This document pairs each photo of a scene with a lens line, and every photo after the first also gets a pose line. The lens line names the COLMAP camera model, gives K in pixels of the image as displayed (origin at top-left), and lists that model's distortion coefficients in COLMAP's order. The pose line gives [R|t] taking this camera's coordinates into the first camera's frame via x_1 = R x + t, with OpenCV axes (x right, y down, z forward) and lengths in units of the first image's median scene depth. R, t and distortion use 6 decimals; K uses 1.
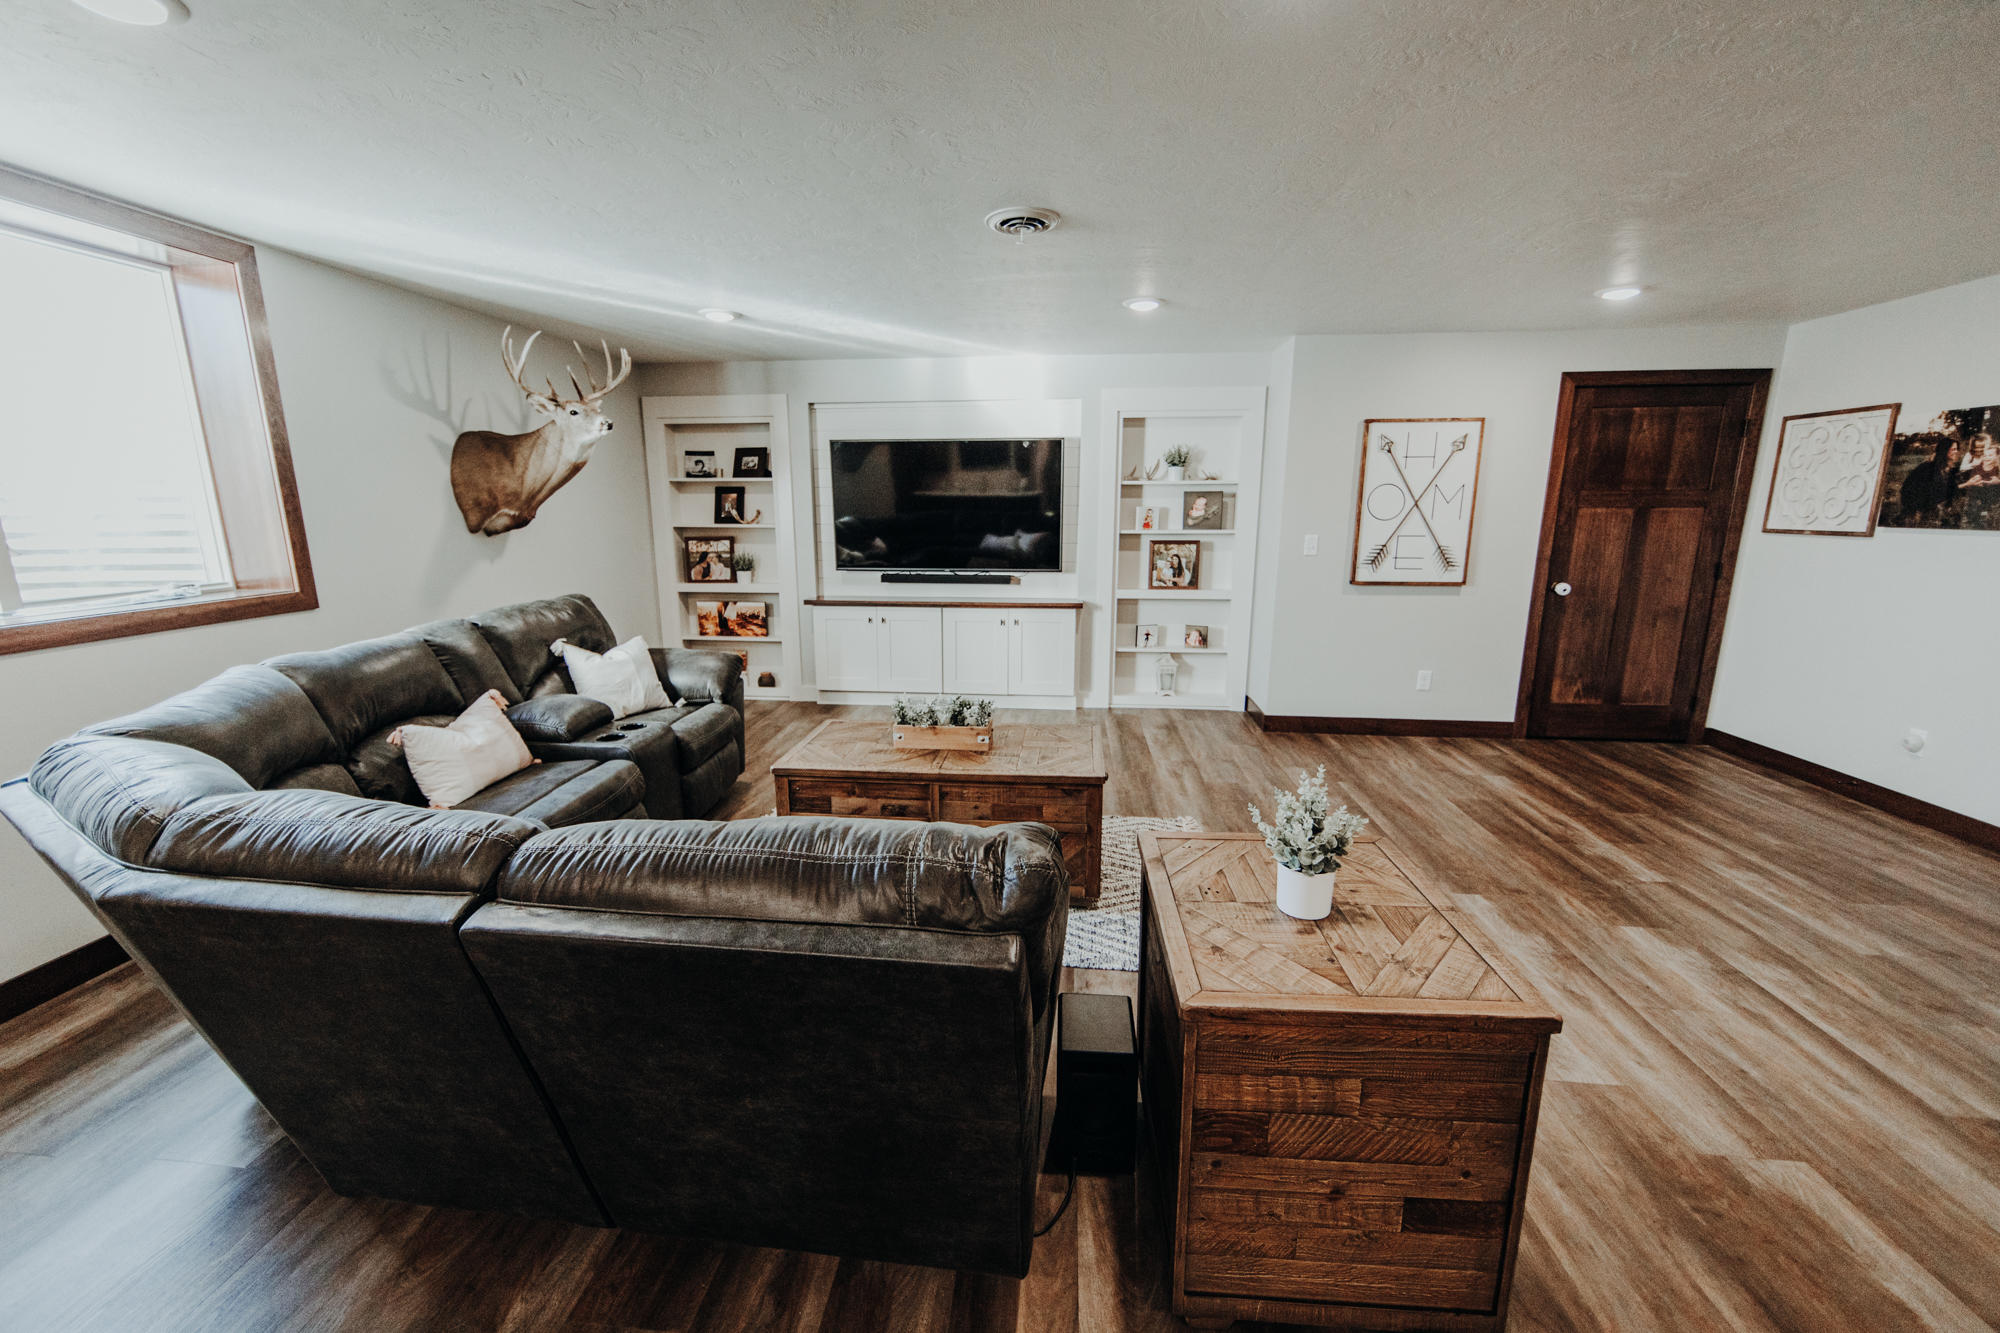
lens RADIAL K [[791.9, 0, 989.3], [0, 791.9, 680.5], [0, 0, 1]] dist [-0.006763, 0.001205]
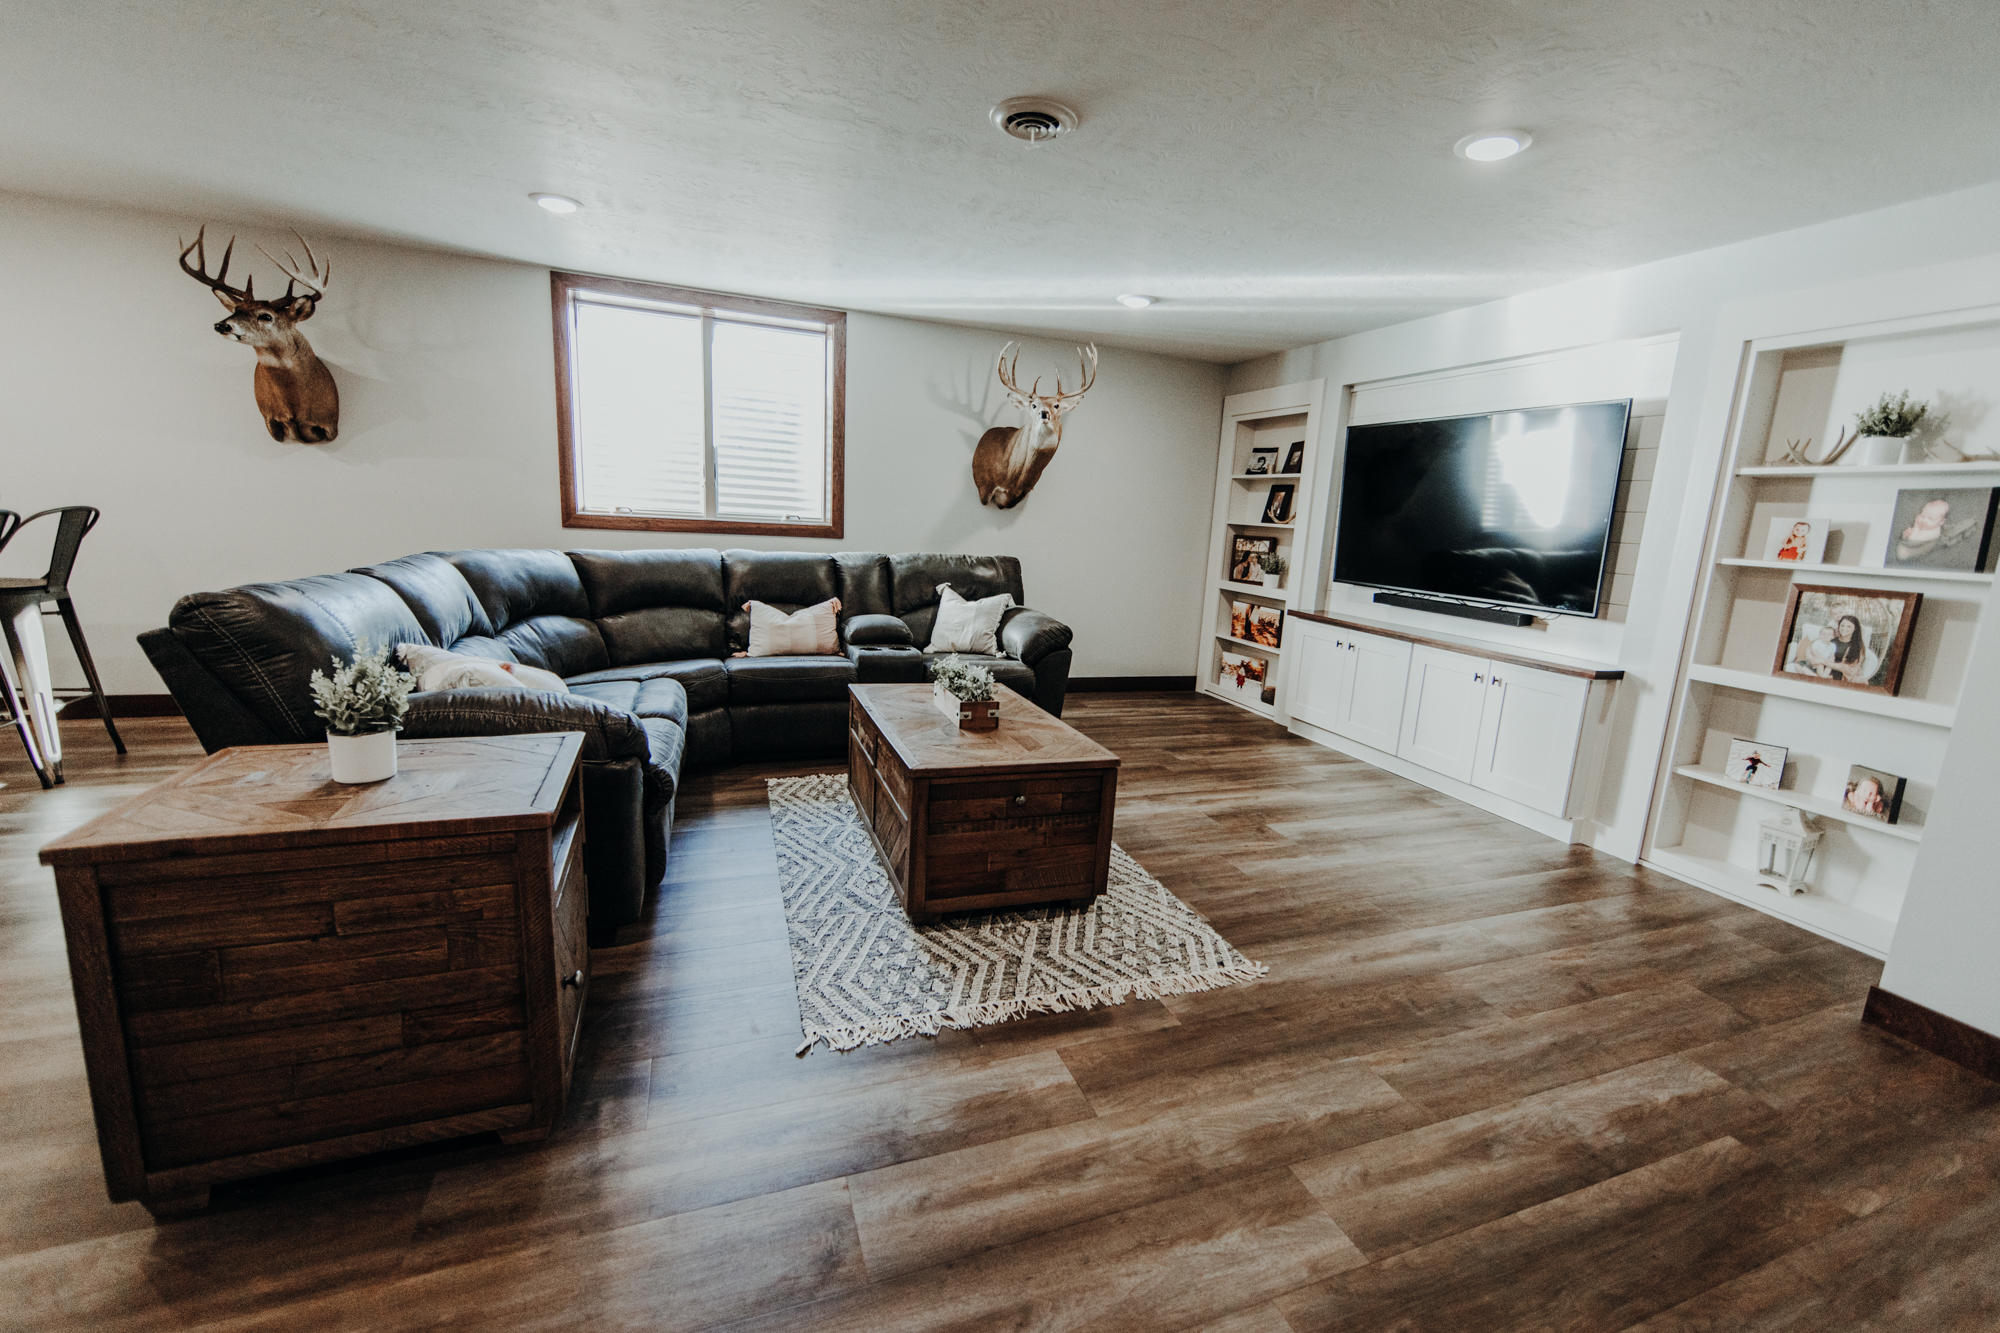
lens RADIAL K [[833.5, 0, 1023.2], [0, 833.5, 674.8], [0, 0, 1]] dist [-0.004511, 0.000548]
pose [[0.451488, 0.198589, -0.869897, 0.541540], [-0.254065, 0.963174, 0.088020, -0.046697], [0.855342, 0.181270, 0.485315, 0.379765]]
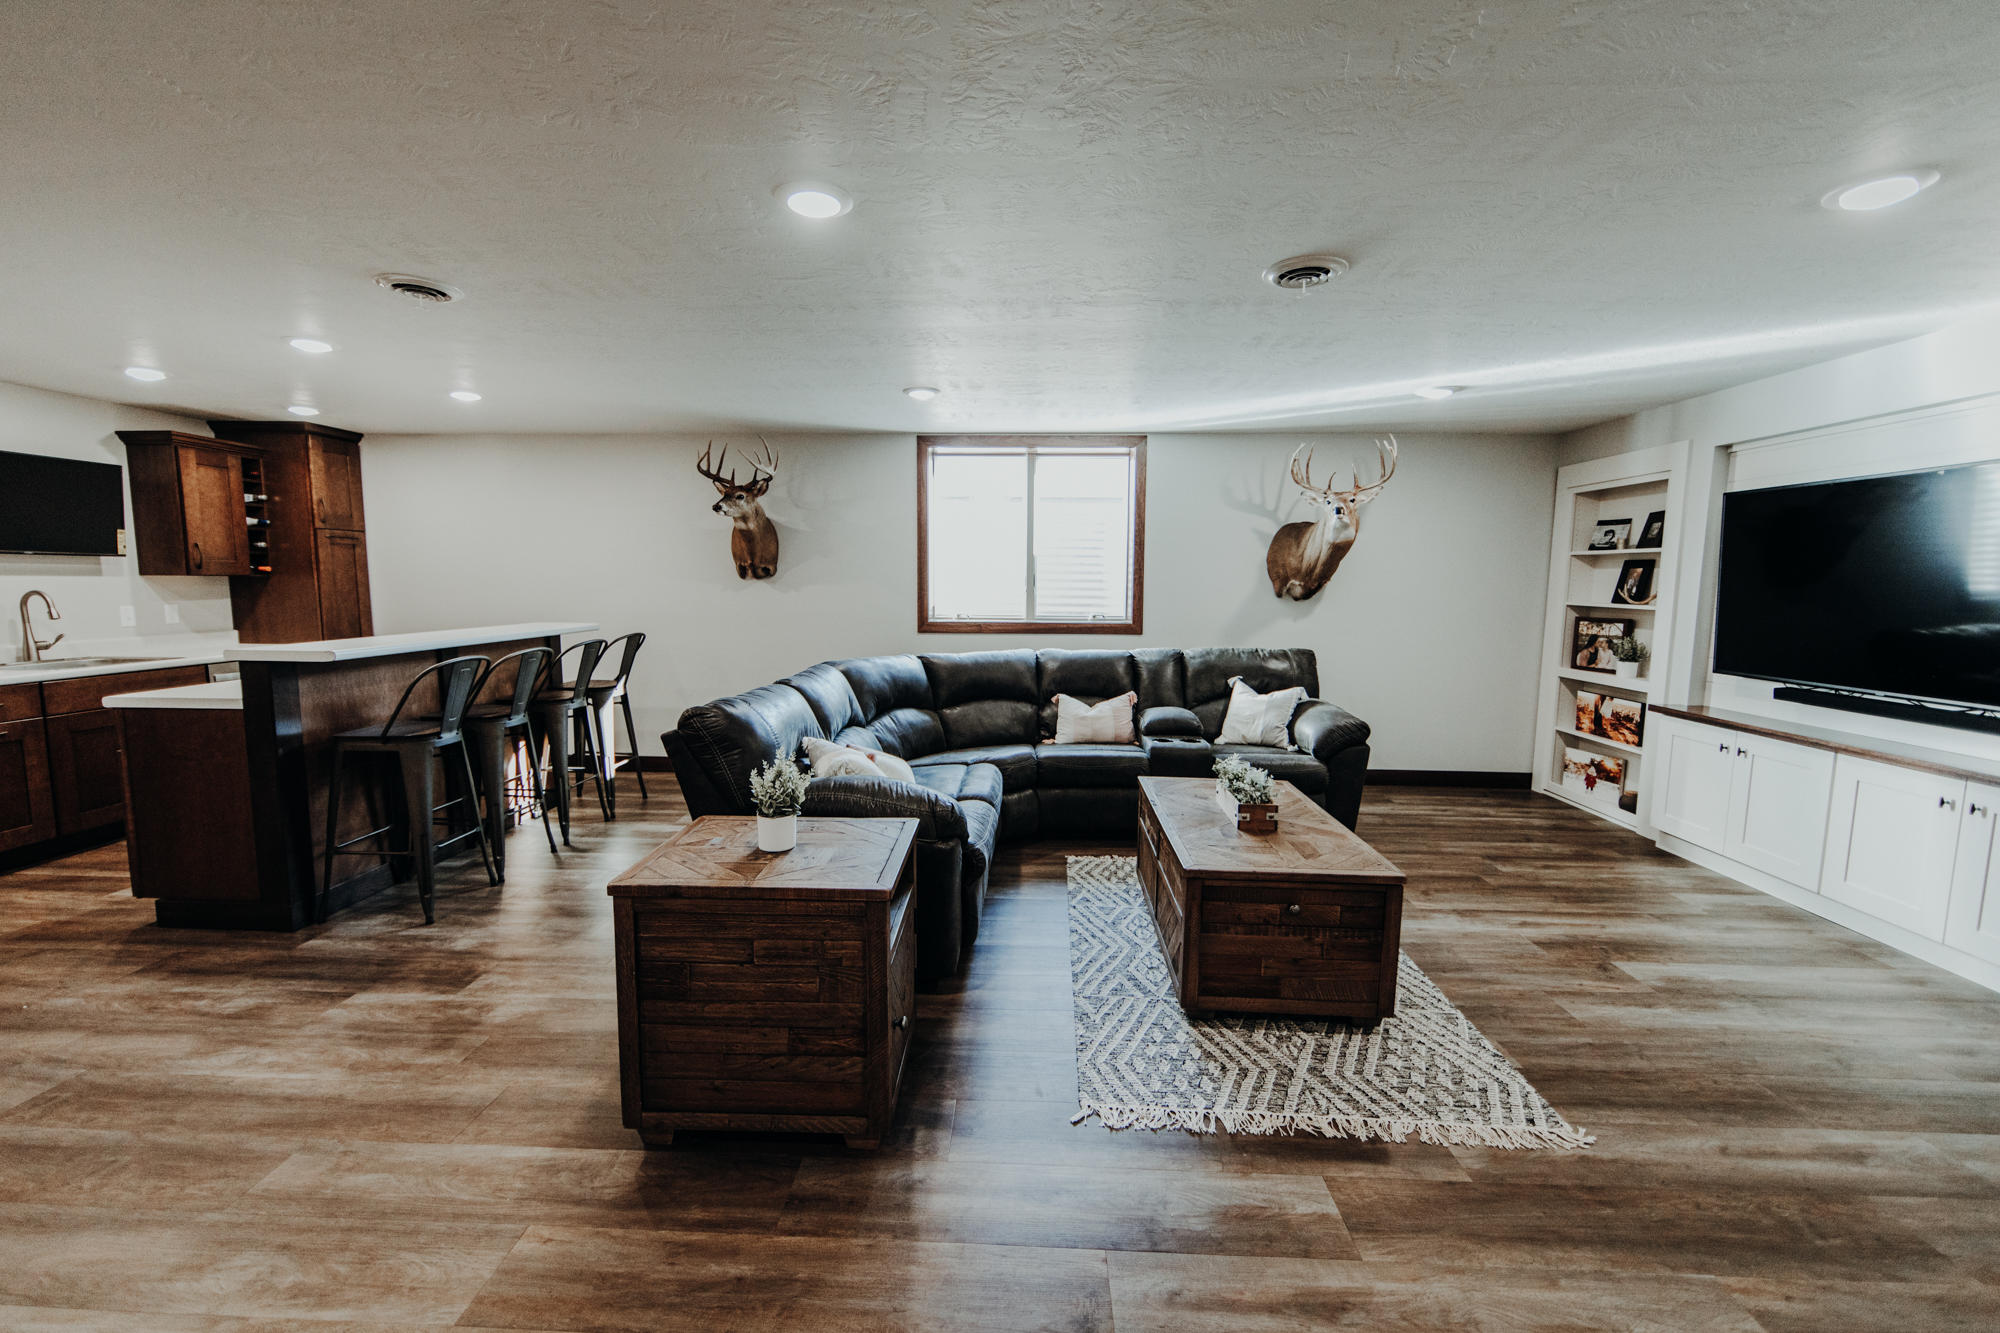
lens RADIAL K [[791.9, 0, 988.1], [0, 791.9, 664.5], [0, 0, 1]] dist [-0.006763, 0.001205]
pose [[0.052909, 0.111060, -0.992404, 0.576755], [-0.227637, 0.968972, 0.096301, -0.080808], [0.972308, 0.220812, 0.076549, 0.381956]]
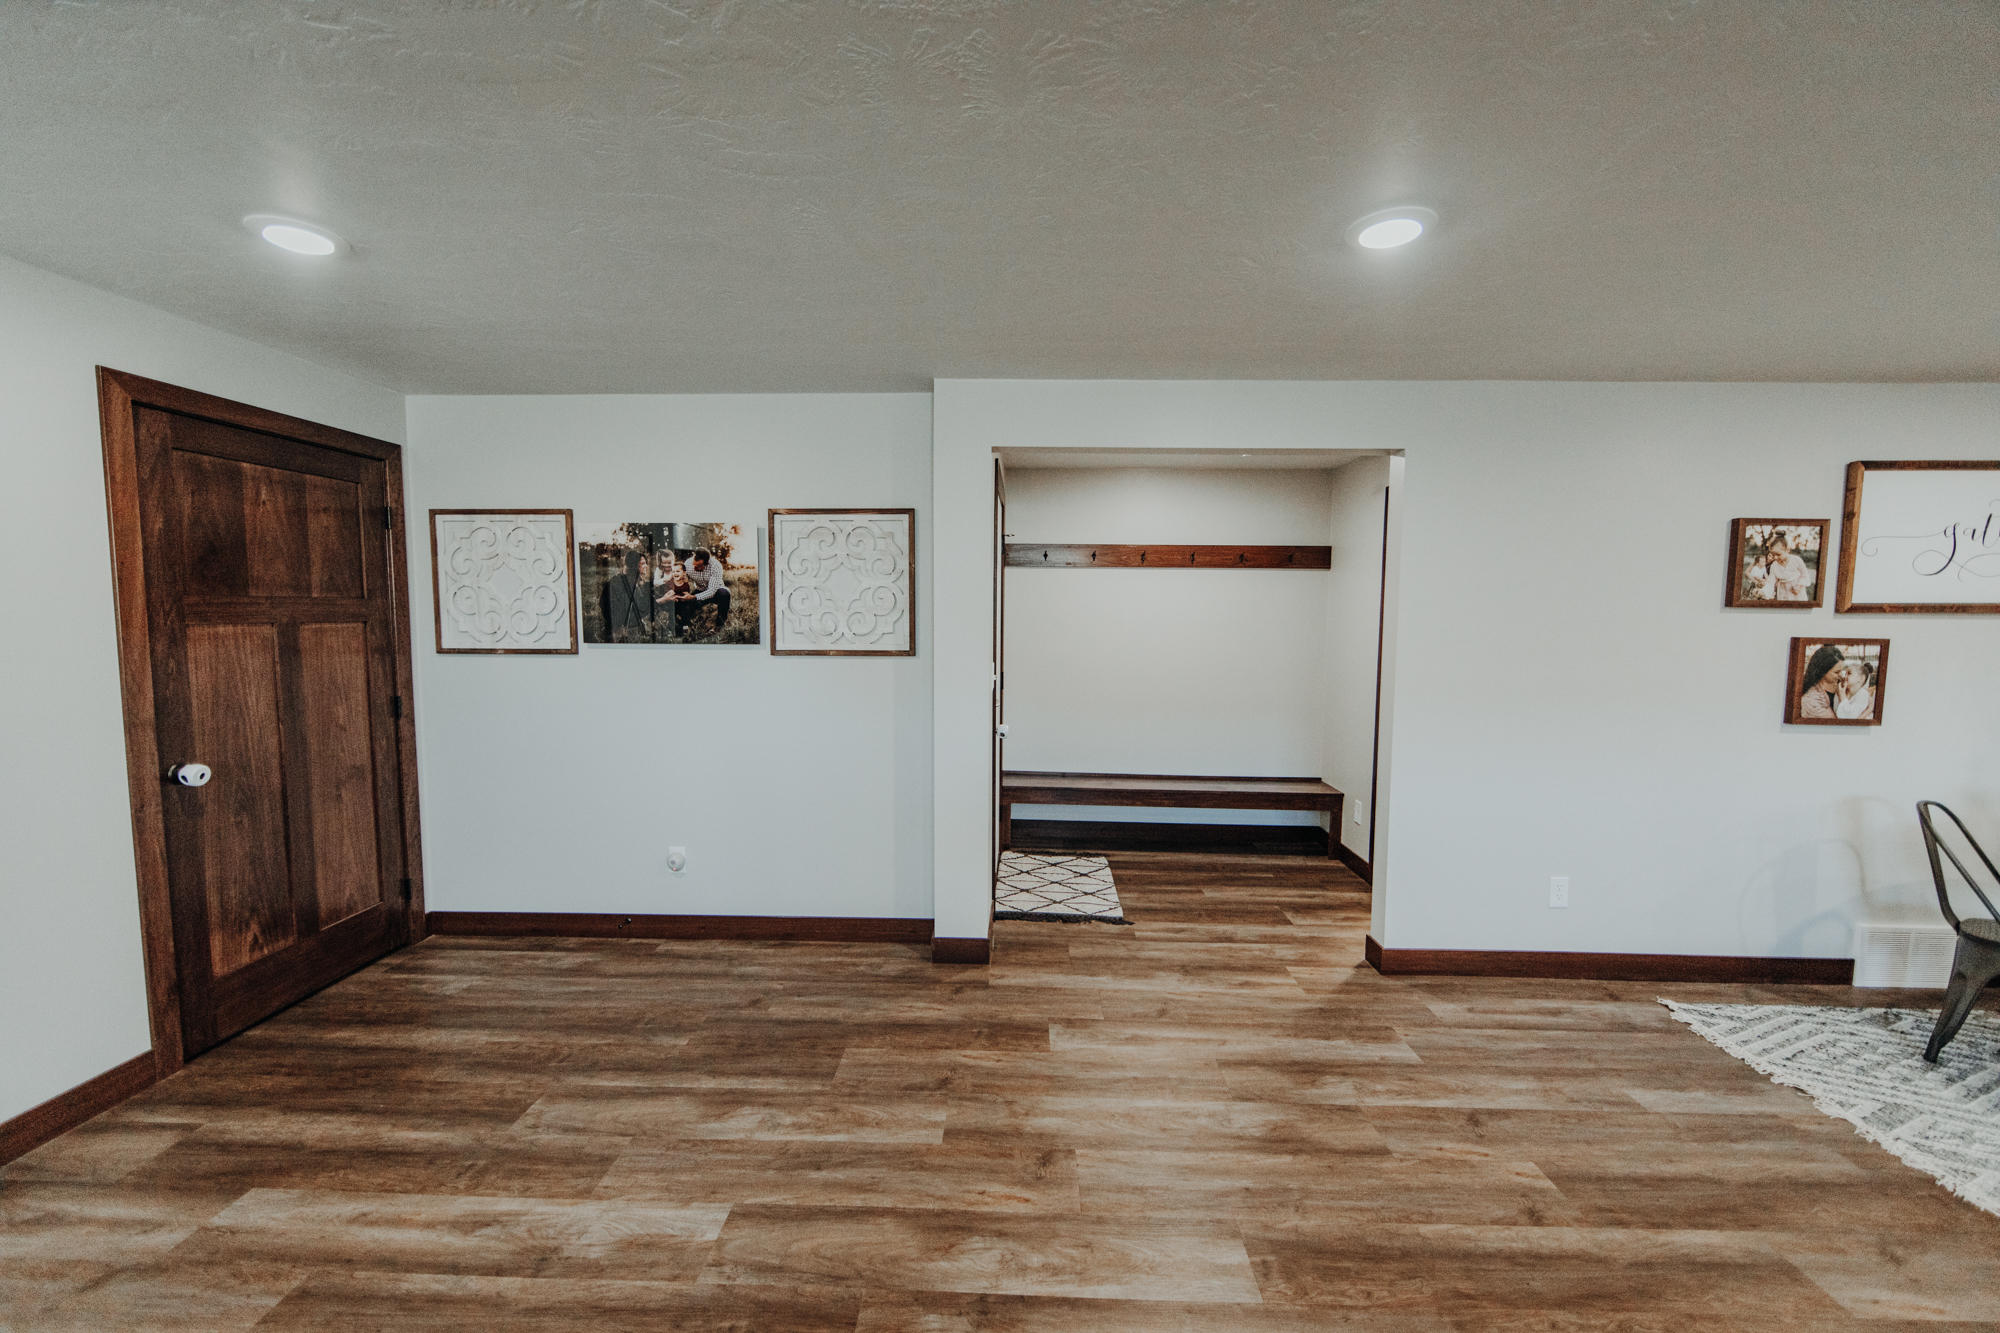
lens RADIAL K [[791.9, 0, 994.8], [0, 791.9, 665.3], [0, 0, 1]] dist [-0.006763, 0.001205]
pose [[-0.068362, -0.069390, 0.995245, 0.161176], [0.209782, 0.974275, 0.082338, -0.118033], [-0.975355, 0.214414, -0.052046, 0.481750]]
